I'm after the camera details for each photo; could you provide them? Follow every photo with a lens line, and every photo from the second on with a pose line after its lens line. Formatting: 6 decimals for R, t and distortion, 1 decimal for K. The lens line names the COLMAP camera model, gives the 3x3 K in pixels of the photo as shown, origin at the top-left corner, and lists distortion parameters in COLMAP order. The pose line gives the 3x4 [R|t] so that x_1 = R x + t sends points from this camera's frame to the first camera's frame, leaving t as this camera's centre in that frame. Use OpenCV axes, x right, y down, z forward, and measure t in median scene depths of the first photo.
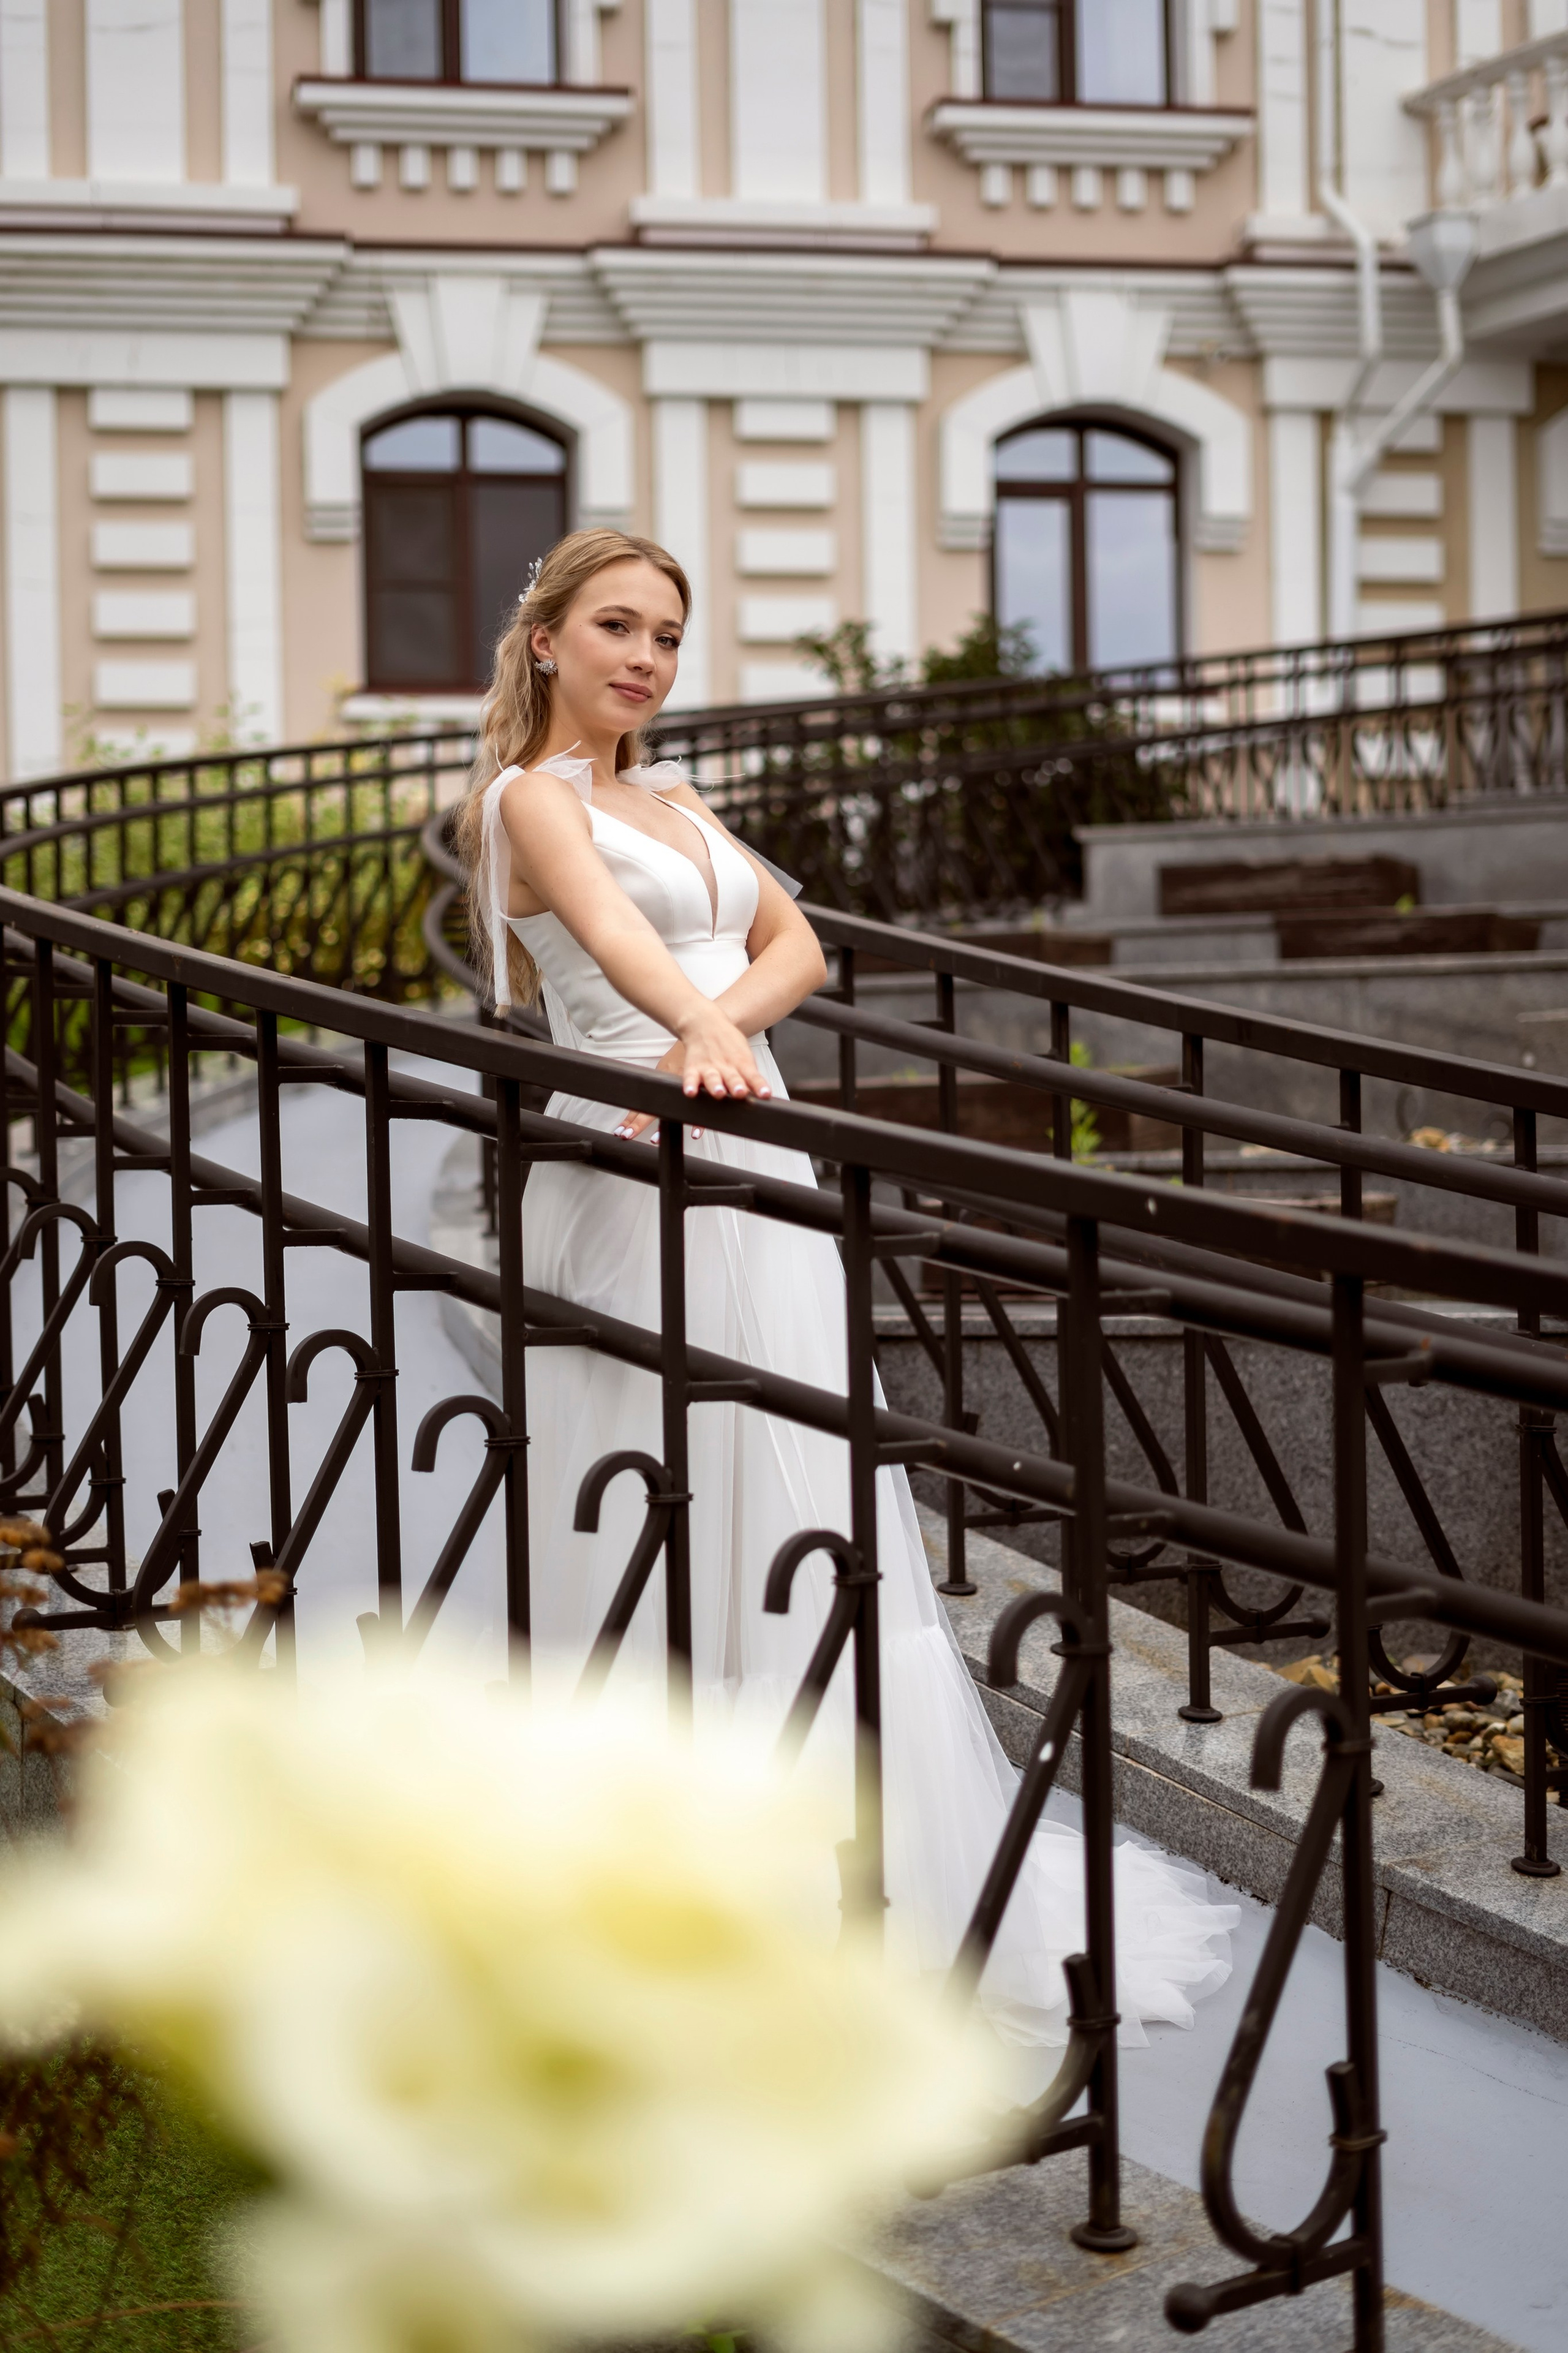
lens RADIAL K [[3427.1, 0, 784.0], [0, 3427.1, 1176.5], [0, 0, 1]] dist [-0.014424, -0.025734]
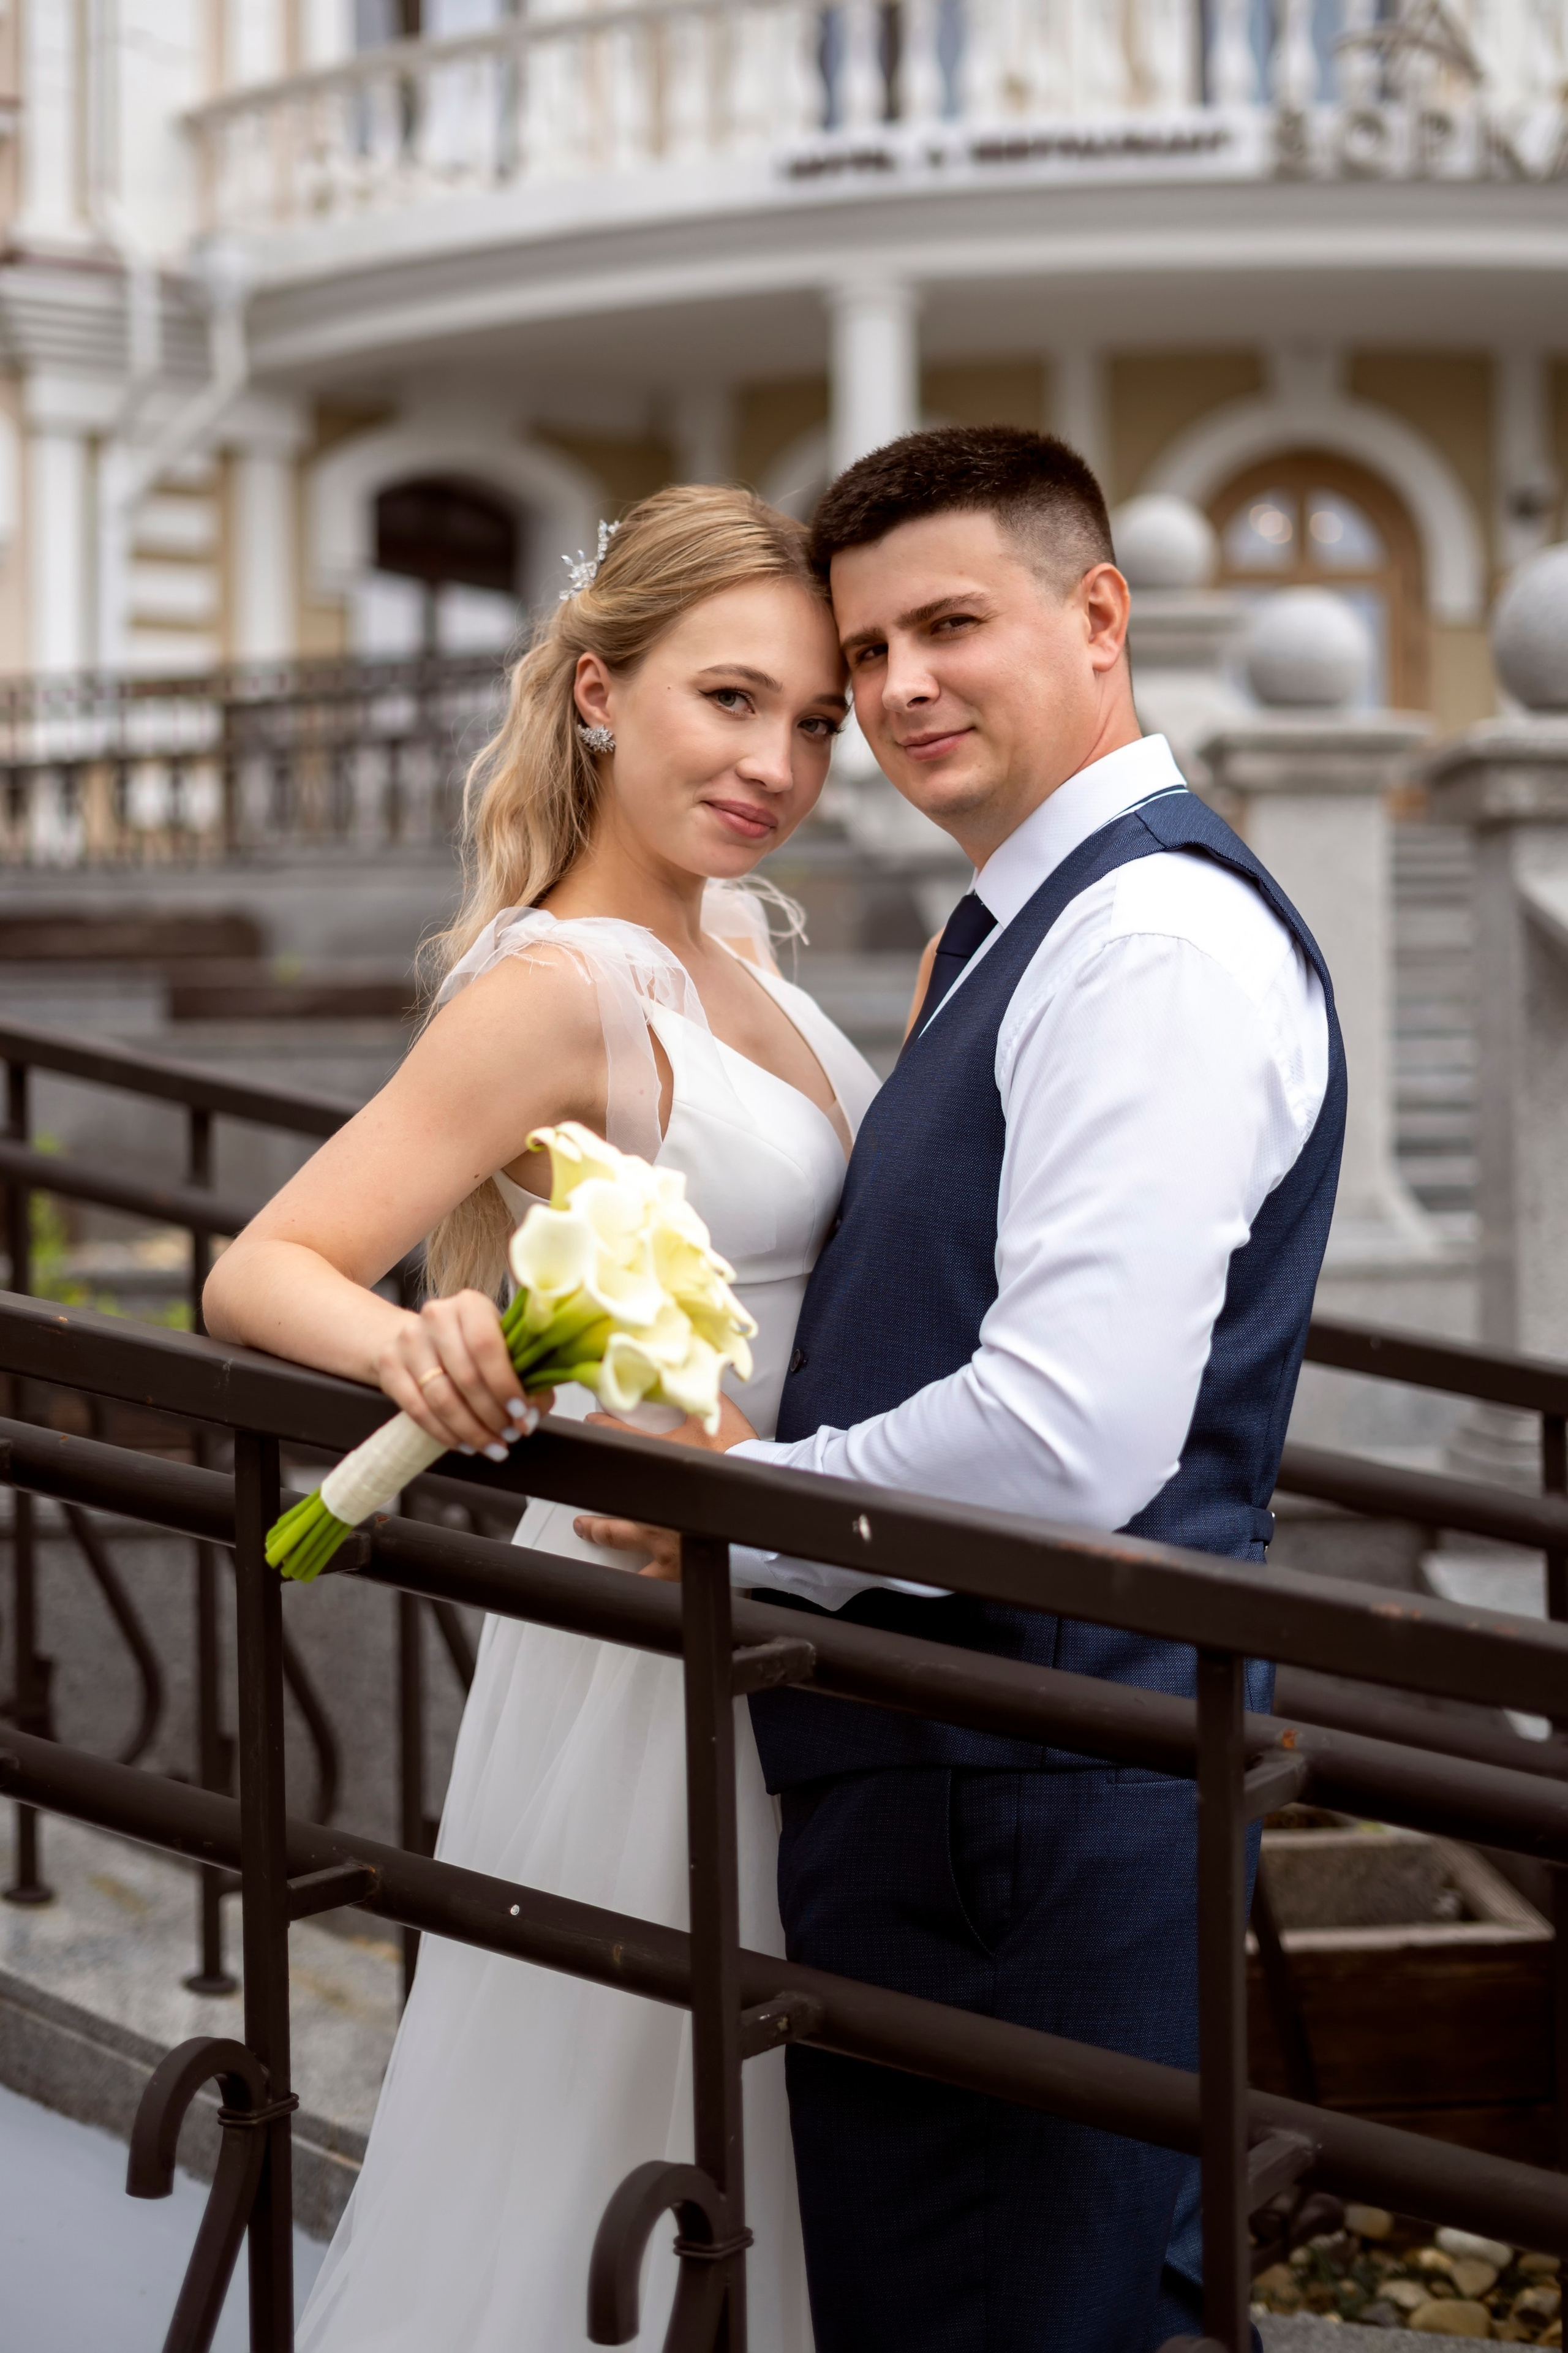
lens RADIAL K [[3545.3, 0, 784.0], [0, 3545.3, 1176.5], [0, 0, 1]] dist [-0.026322, 0.010374]
pose [[0.933722, 0.008615, 0.357895, -0.011985], [-0.003334, 0.999876, -0.015371, -0.003767], [-0.357983, 0.013159, 0.933635, 0.023428]]
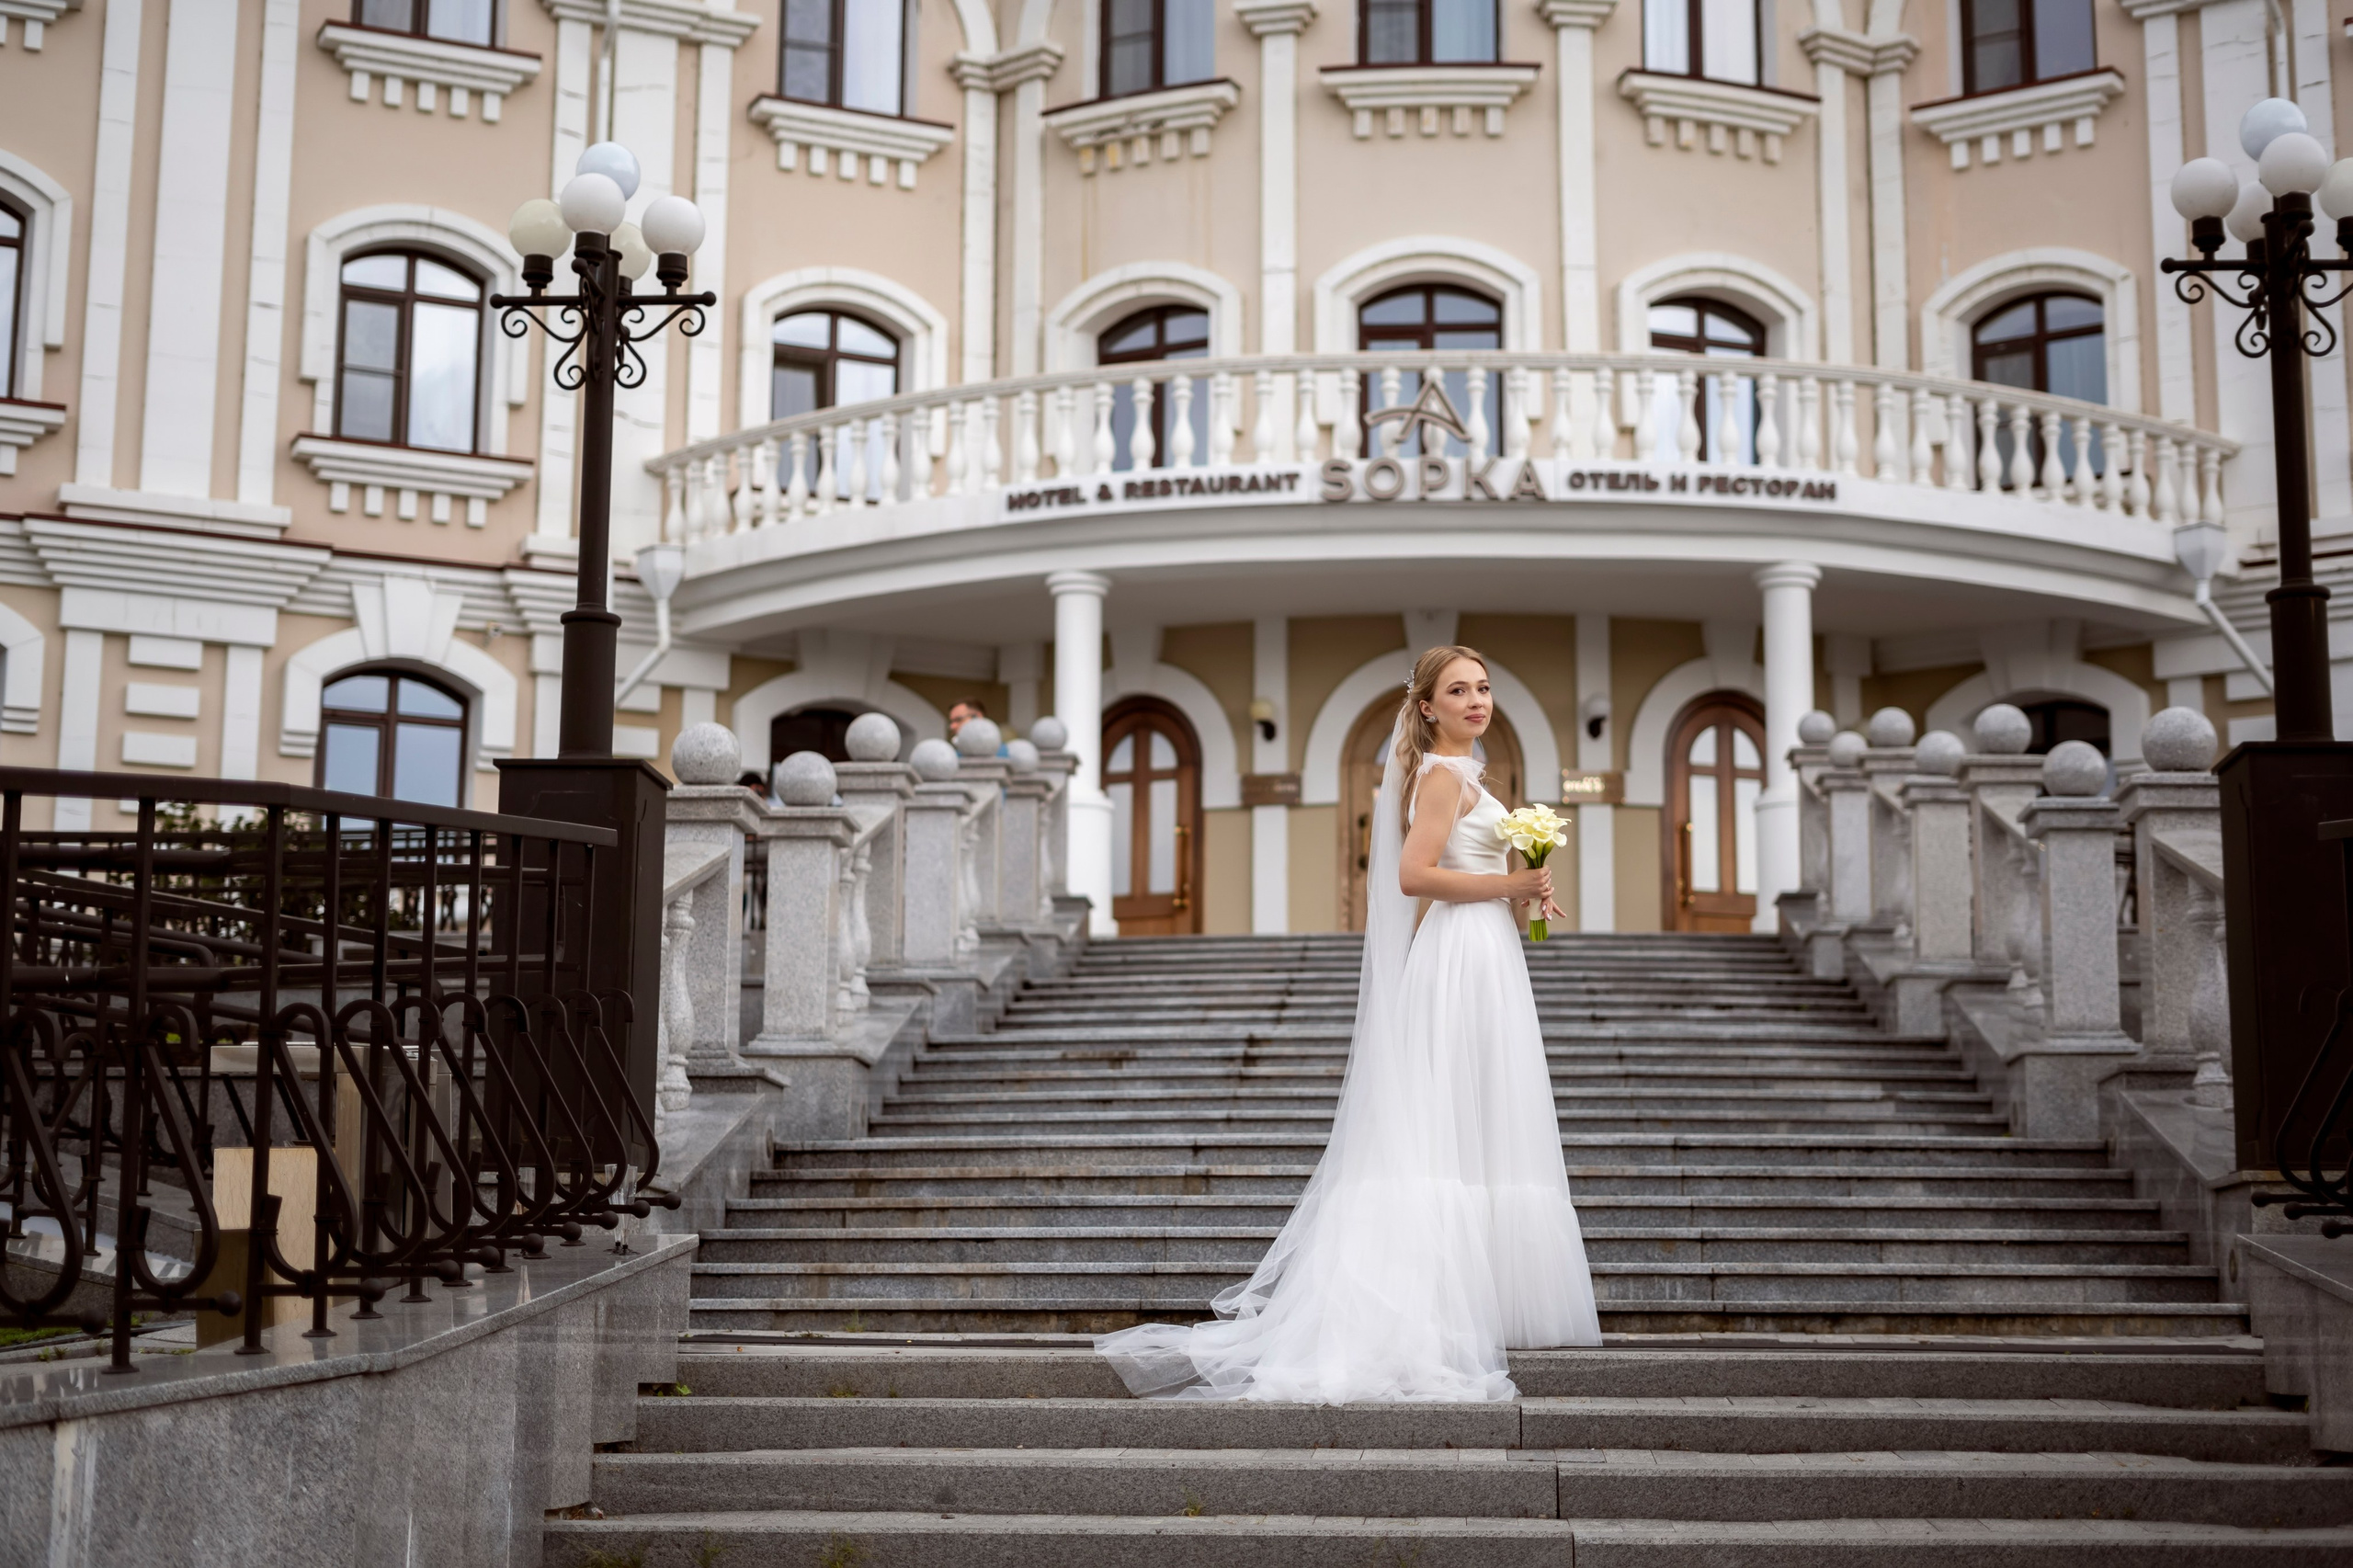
lens RADIAL K [[3545.5, 0, 1176.5], [0, 3545.5, 784.0], [0, 0, 1]] dist [-0.026322, 0.010374]
pose [[0.968951, 0.070779, 0.236907, 0.060467], [-0.024866, 0.981189, -0.191440, 0.087027], [-0.246001, 0.179605, 0.952484, -0.417703]]
